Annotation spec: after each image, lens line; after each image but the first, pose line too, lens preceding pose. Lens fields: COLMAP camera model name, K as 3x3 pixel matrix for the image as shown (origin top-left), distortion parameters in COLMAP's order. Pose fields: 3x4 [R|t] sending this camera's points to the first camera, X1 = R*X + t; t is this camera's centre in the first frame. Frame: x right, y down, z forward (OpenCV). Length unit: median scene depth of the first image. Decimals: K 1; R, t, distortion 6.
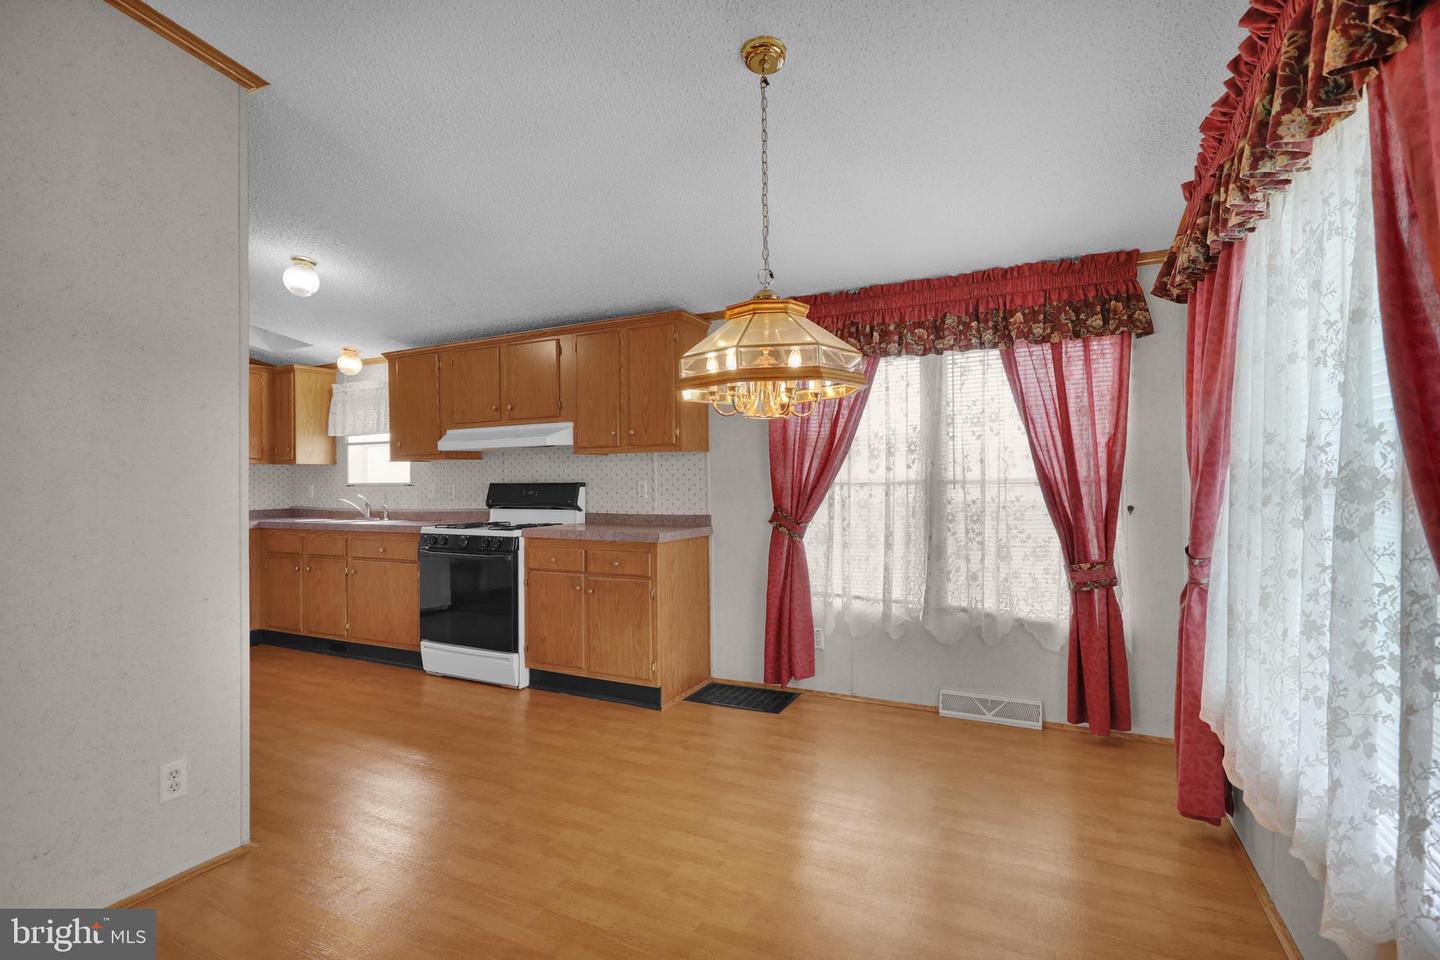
lens RADIAL K [[669.9, 0, 714.9], [0, 669.9, 481.0], [0, 0, 1]] dist [-0.000059, 0.000140]
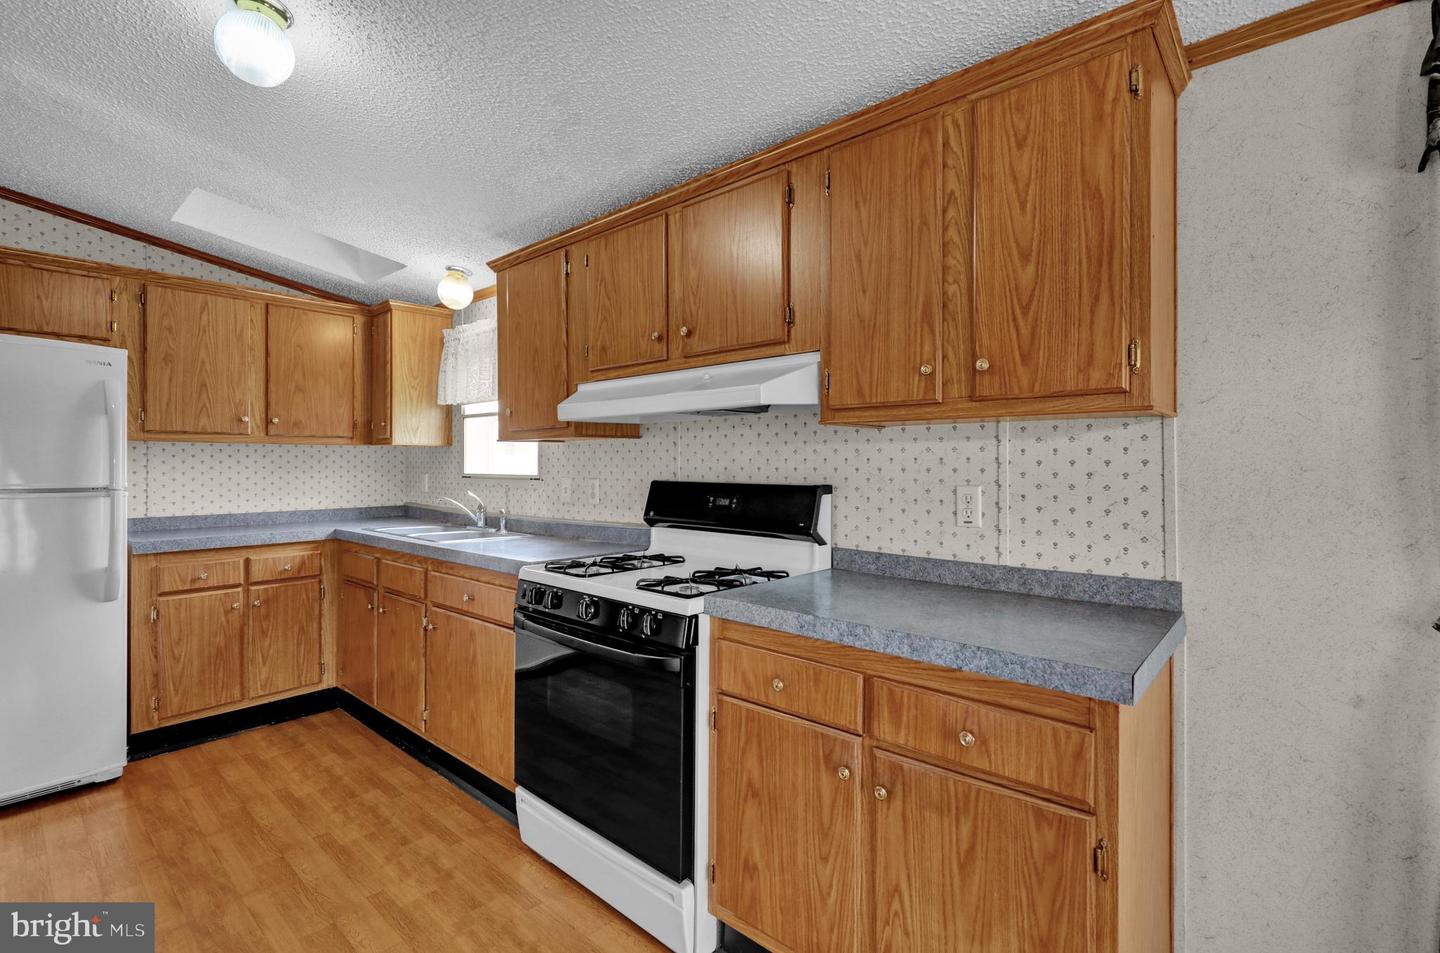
lens RADIAL K [[656.7, 0, 716.6], [0, 656.7, 463.8], [0, 0, 1]] dist [-0.001654, -0.000371]
pose [[0.964477, 0.012335, -0.263879, -0.180688], [-0.012414, 0.999922, 0.001370, -0.015614], [0.263875, 0.001954, 0.964555, 0.630437]]
